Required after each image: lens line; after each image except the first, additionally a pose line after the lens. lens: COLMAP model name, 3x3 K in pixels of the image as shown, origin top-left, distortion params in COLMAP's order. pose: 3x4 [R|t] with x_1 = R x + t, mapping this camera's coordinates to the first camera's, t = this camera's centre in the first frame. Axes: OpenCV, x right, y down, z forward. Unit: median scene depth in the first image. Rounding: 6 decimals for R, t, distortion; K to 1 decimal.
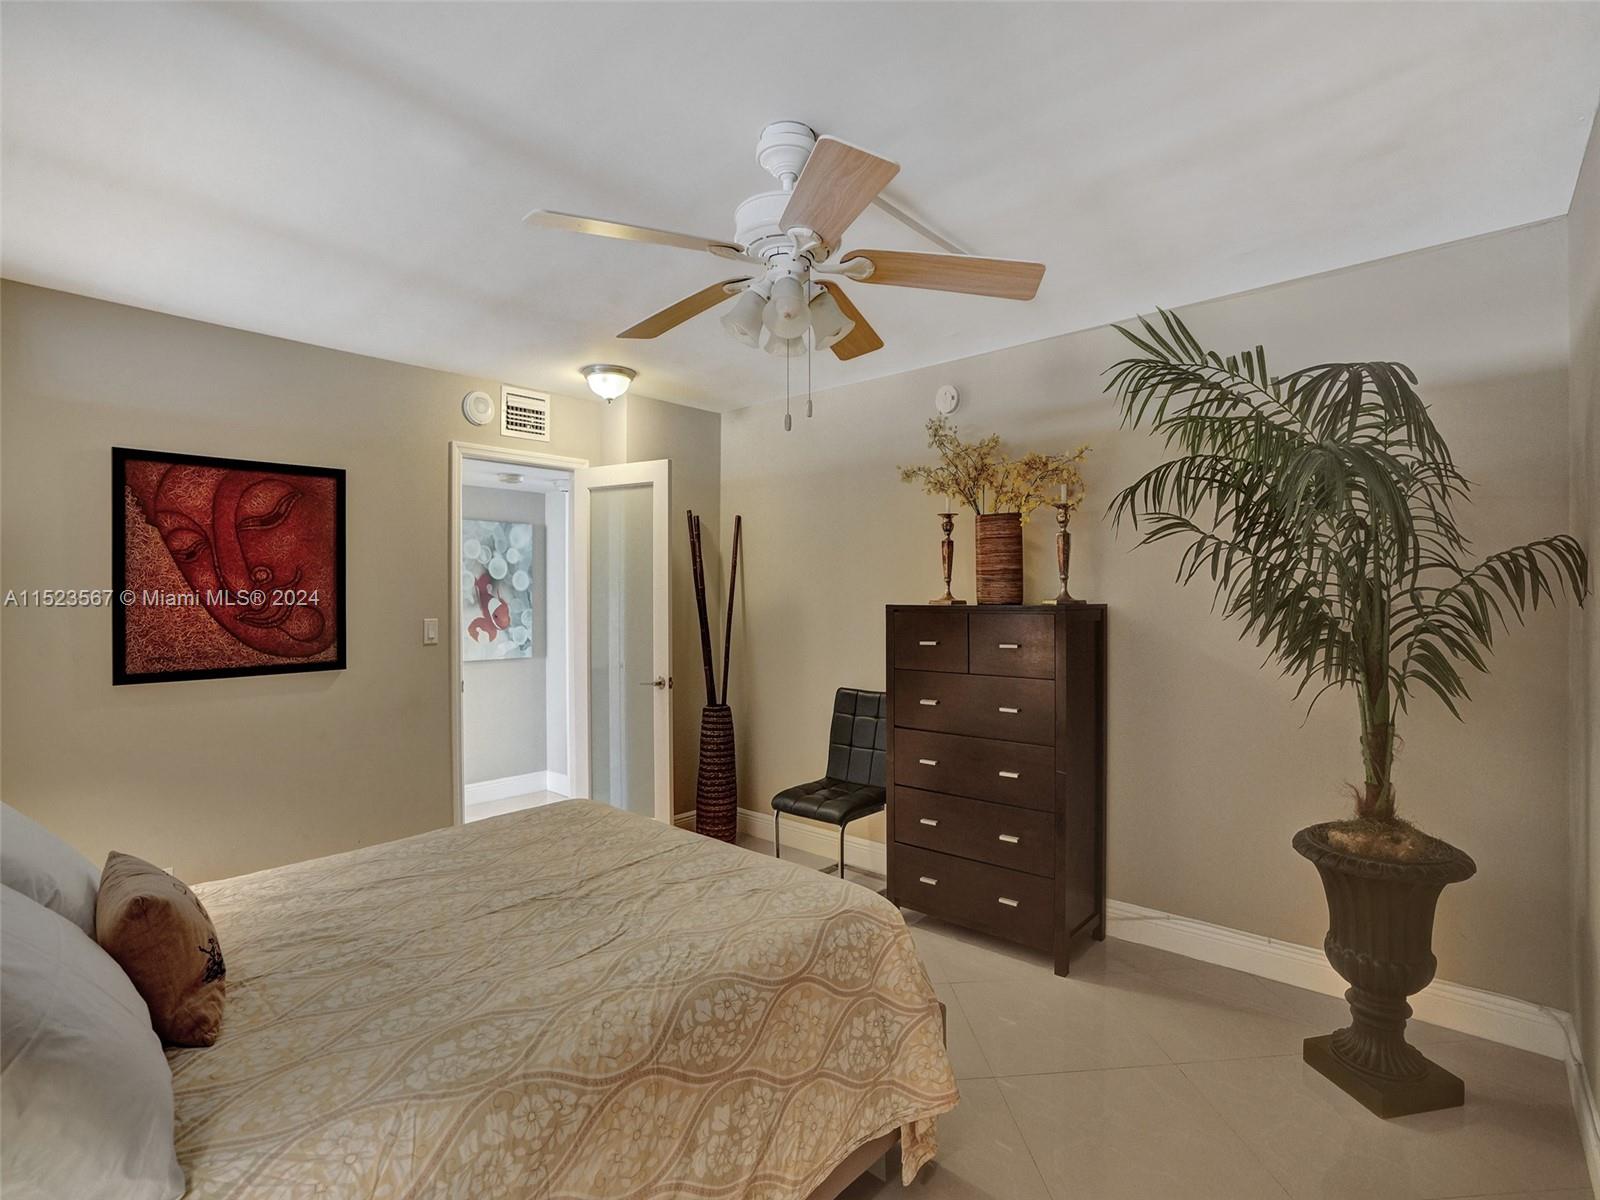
lens RADIAL K [[745.2, 0, 805.1], [0, 745.2, 593.3], [0, 0, 1]] dist [-0.064026, 0.019985]
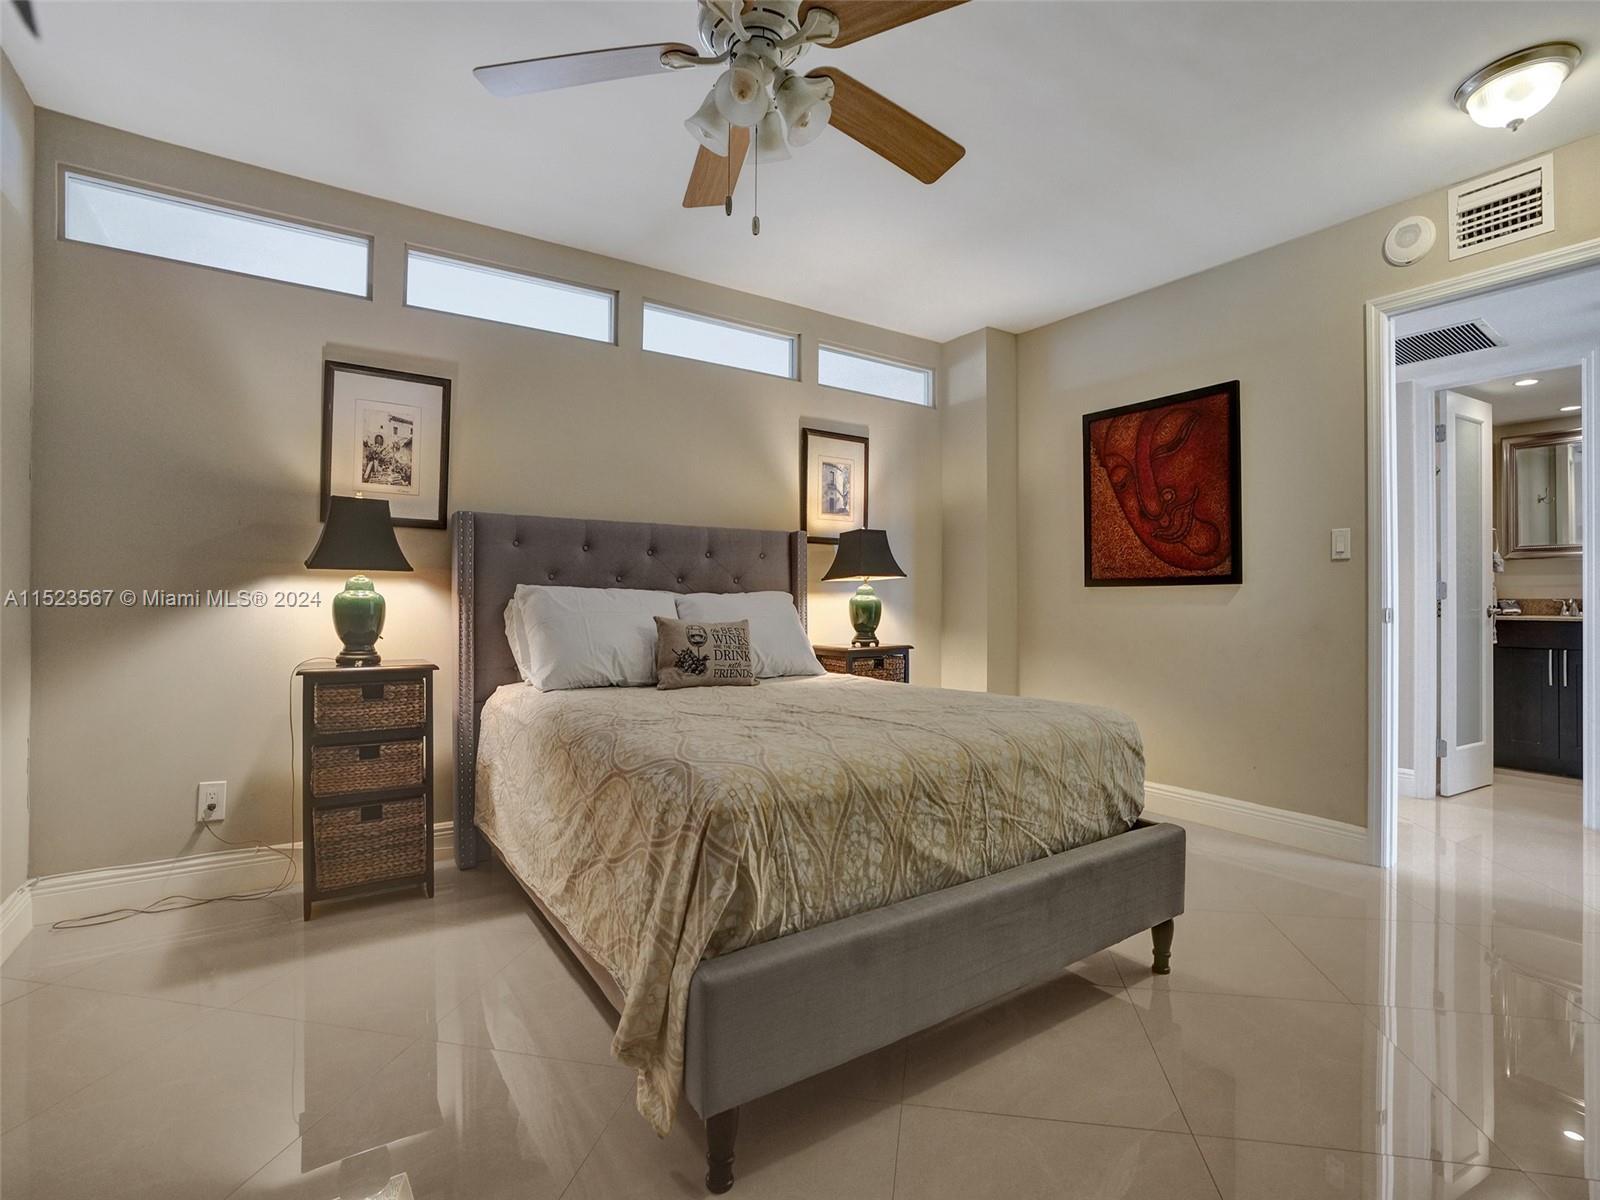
lens RADIAL K [[745.2, 0, 805.1], [0, 745.2, 593.3], [0, 0, 1]] dist [-0.064026, 0.019985]
pose [[-0.233548, 0.001899, -0.972343, 0.481004], [0.002620, 0.999996, 0.001324, 0.120733], [0.972342, -0.002238, -0.233552, 0.702698]]
